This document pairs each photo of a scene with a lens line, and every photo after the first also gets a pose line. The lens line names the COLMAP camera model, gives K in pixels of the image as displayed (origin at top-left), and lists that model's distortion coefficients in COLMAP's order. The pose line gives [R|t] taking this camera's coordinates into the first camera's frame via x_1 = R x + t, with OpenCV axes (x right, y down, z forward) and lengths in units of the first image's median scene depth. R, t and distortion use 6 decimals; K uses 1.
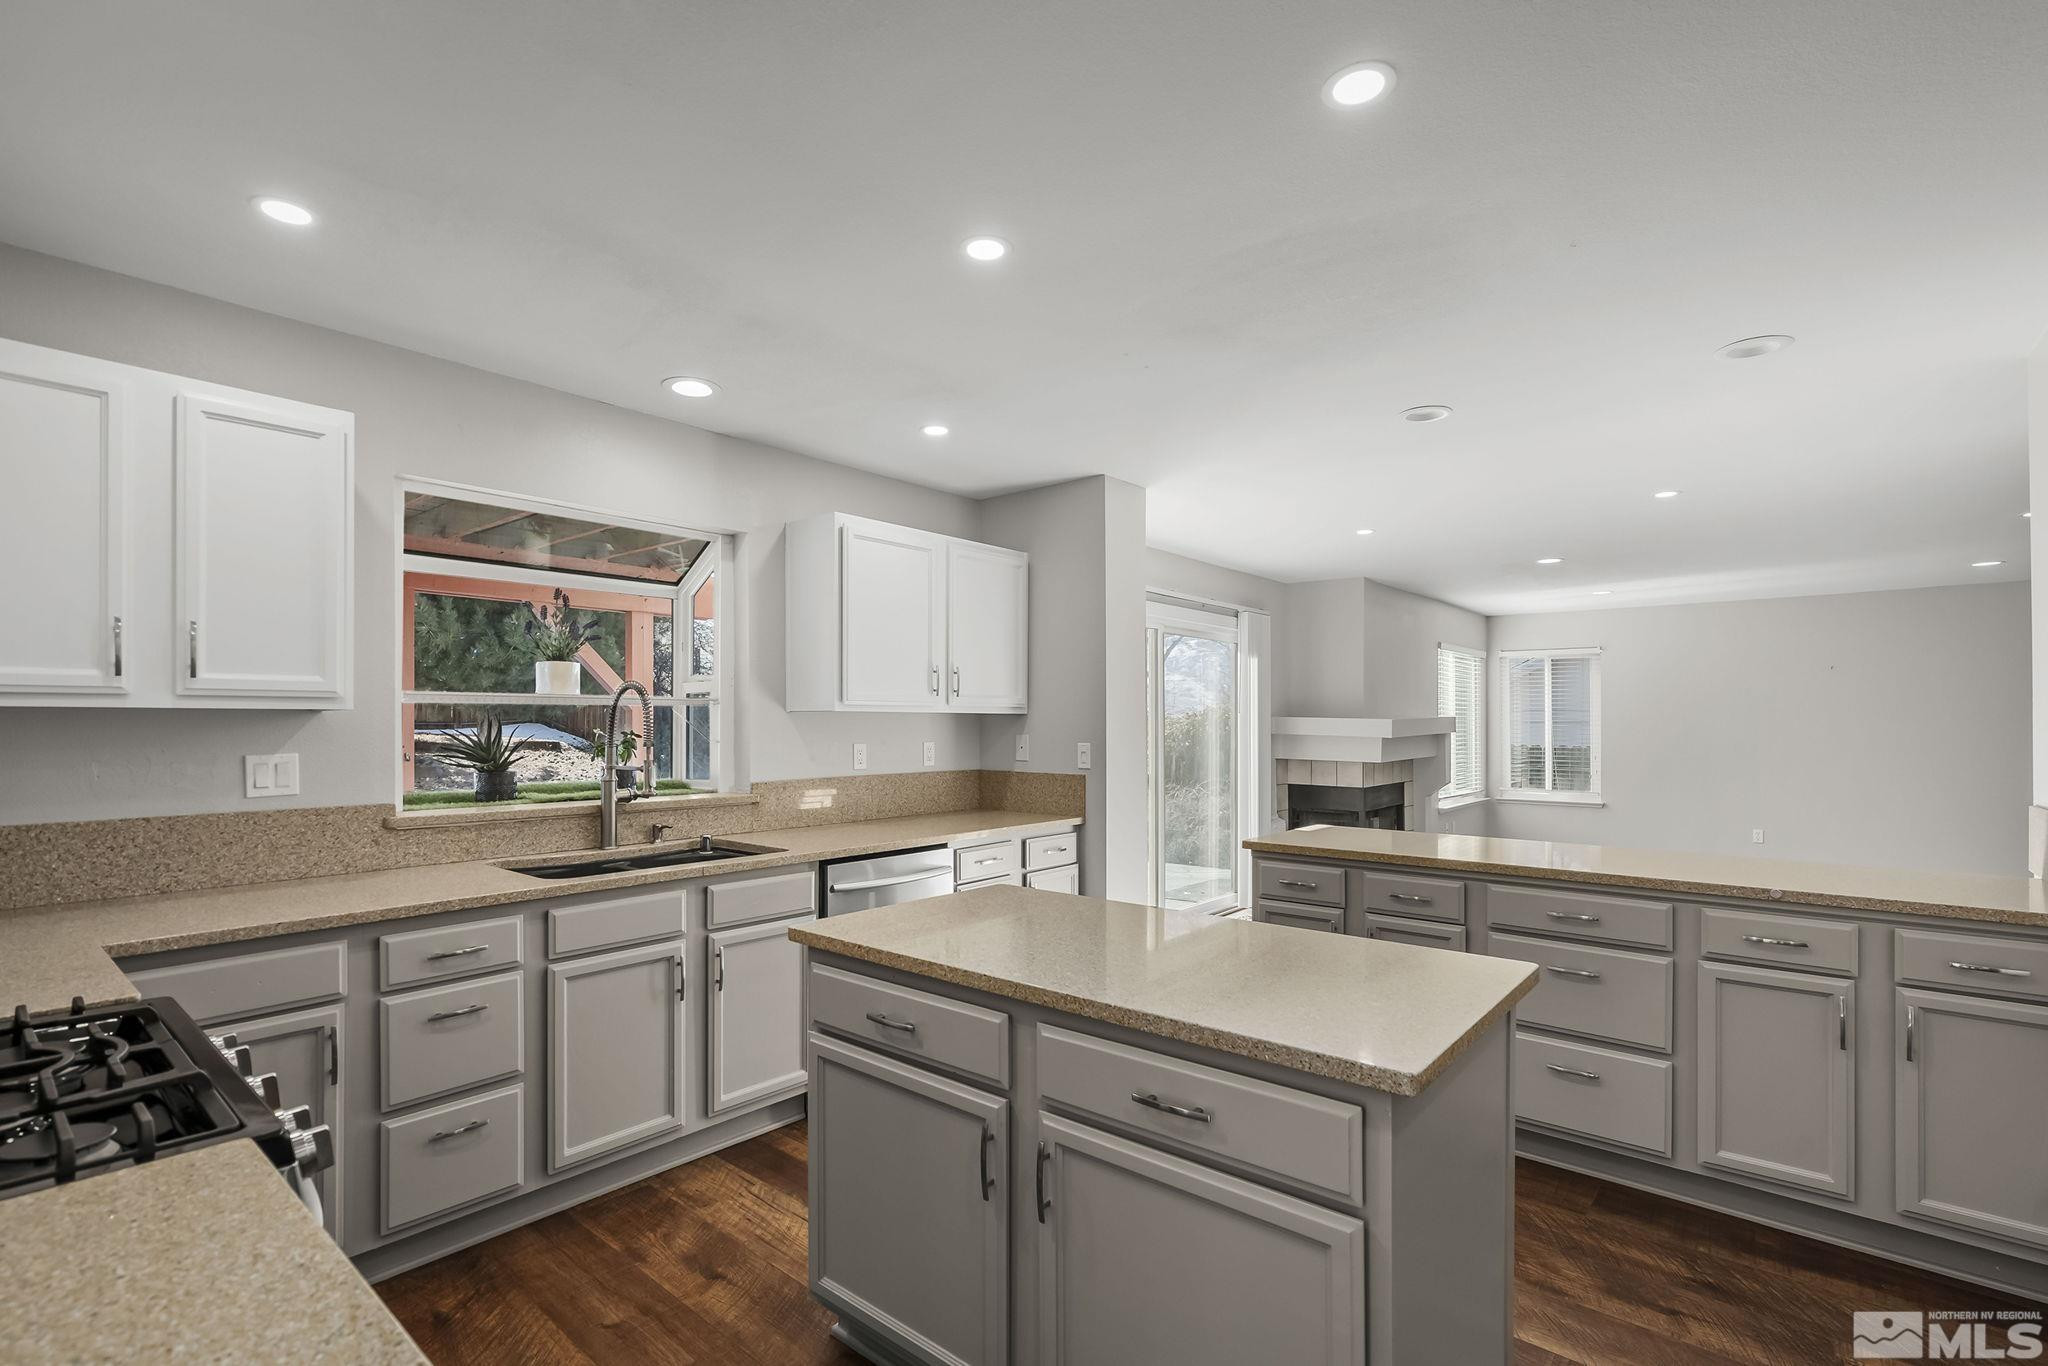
lens RADIAL K [[930.6, 0, 1027.7], [0, 930.6, 703.9], [0, 0, 1]] dist [0.004136, 0.000169]
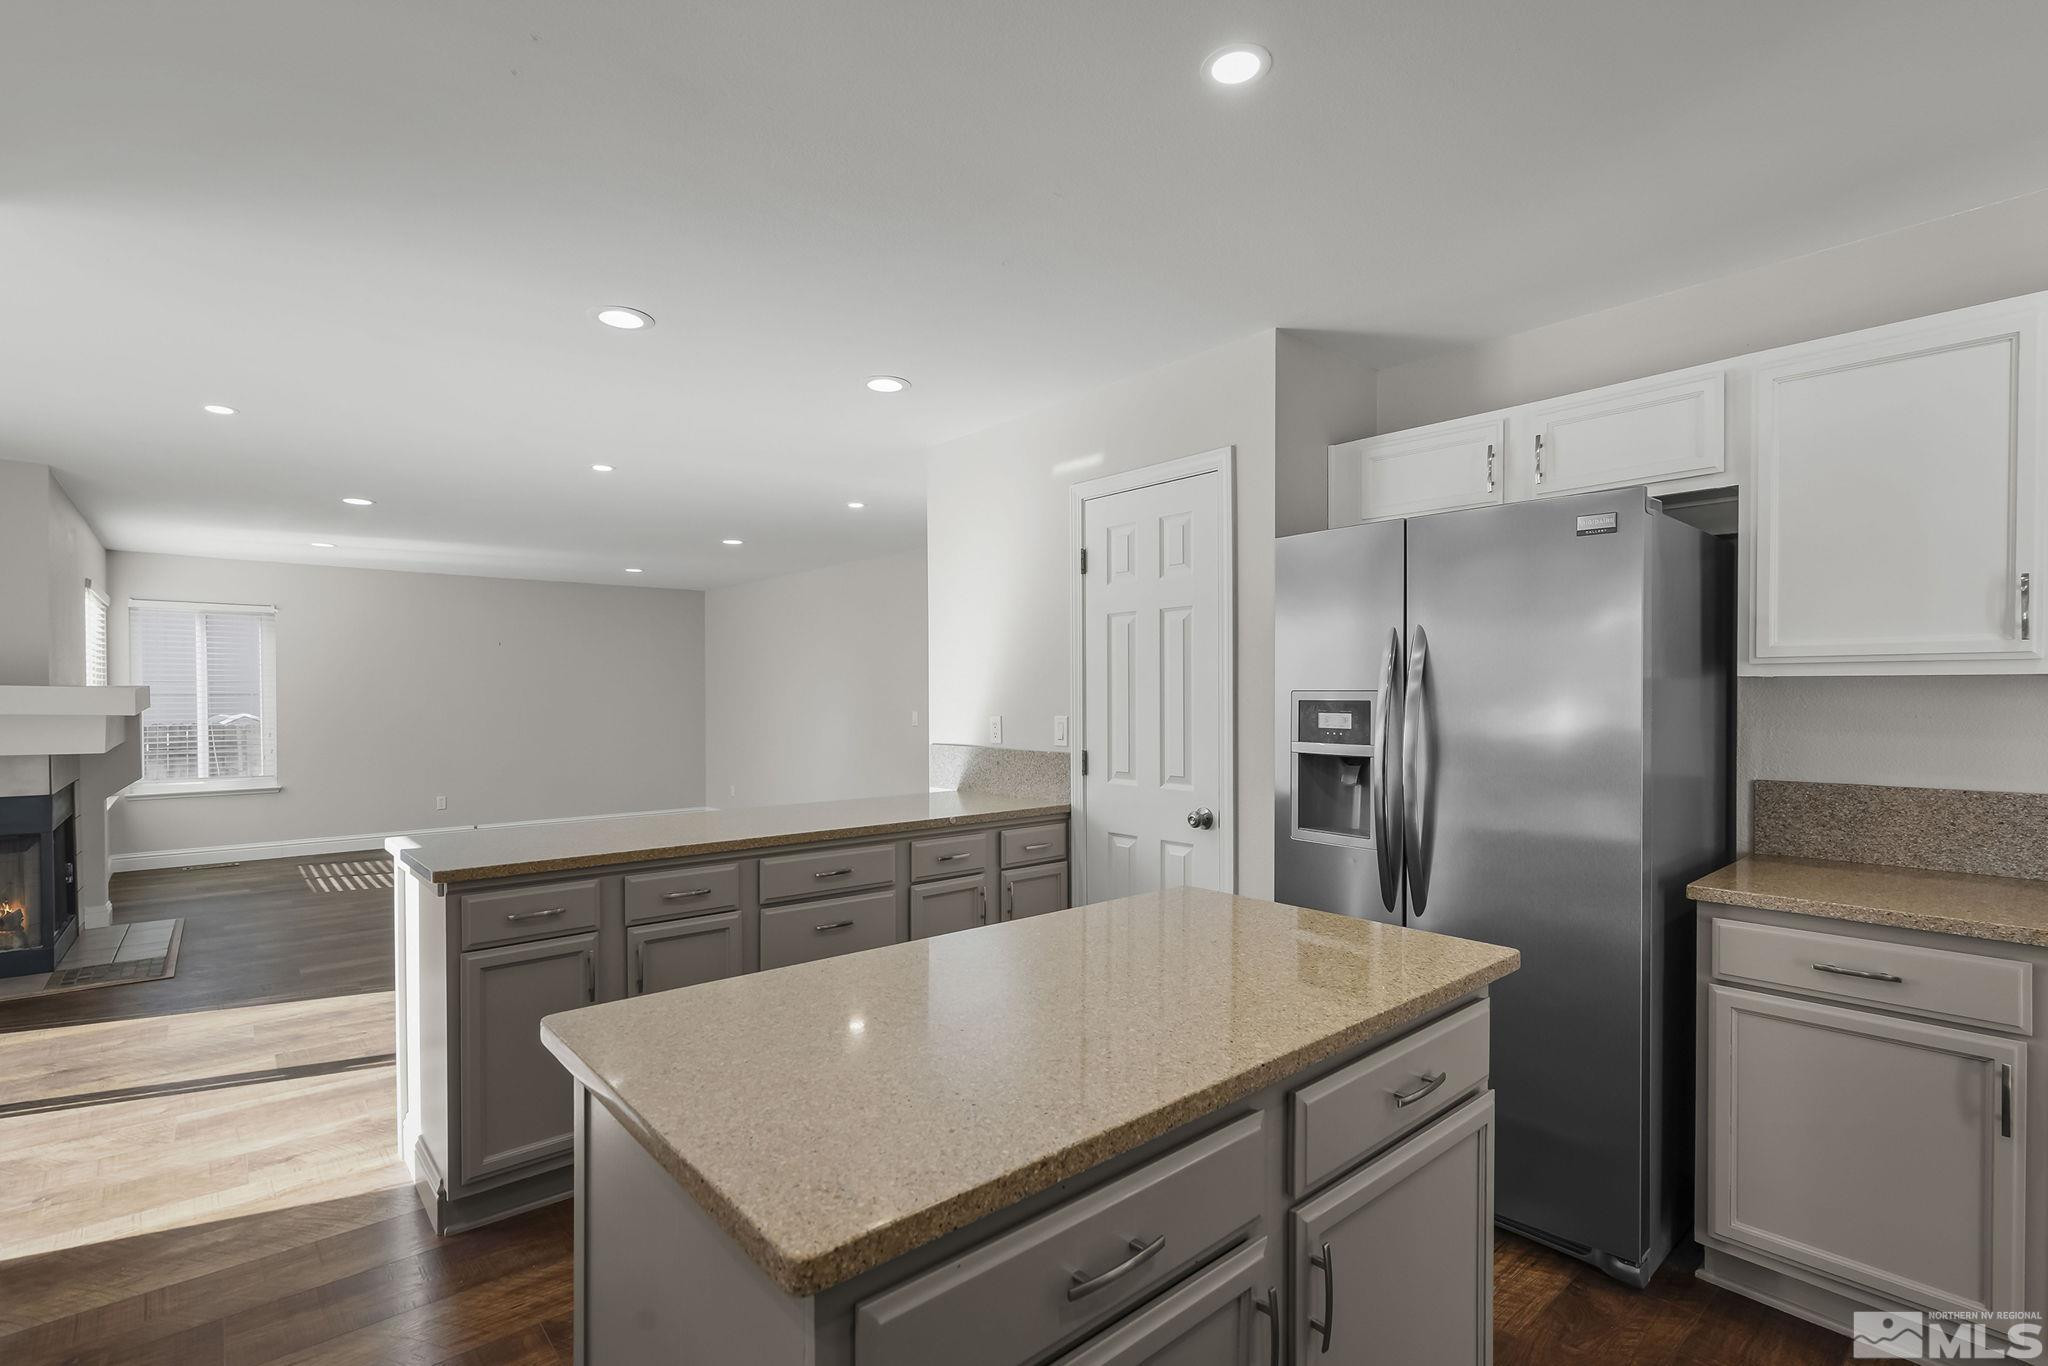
lens RADIAL K [[930.6, 0, 1025.6], [0, 930.6, 694.5], [0, 0, 1]] dist [0.004136, 0.000169]
pose [[0.165231, 0.000365, 0.986255, -0.144142], [-0.017378, 0.999846, 0.002541, 0.007656], [-0.986102, -0.017559, 0.165211, 0.216187]]
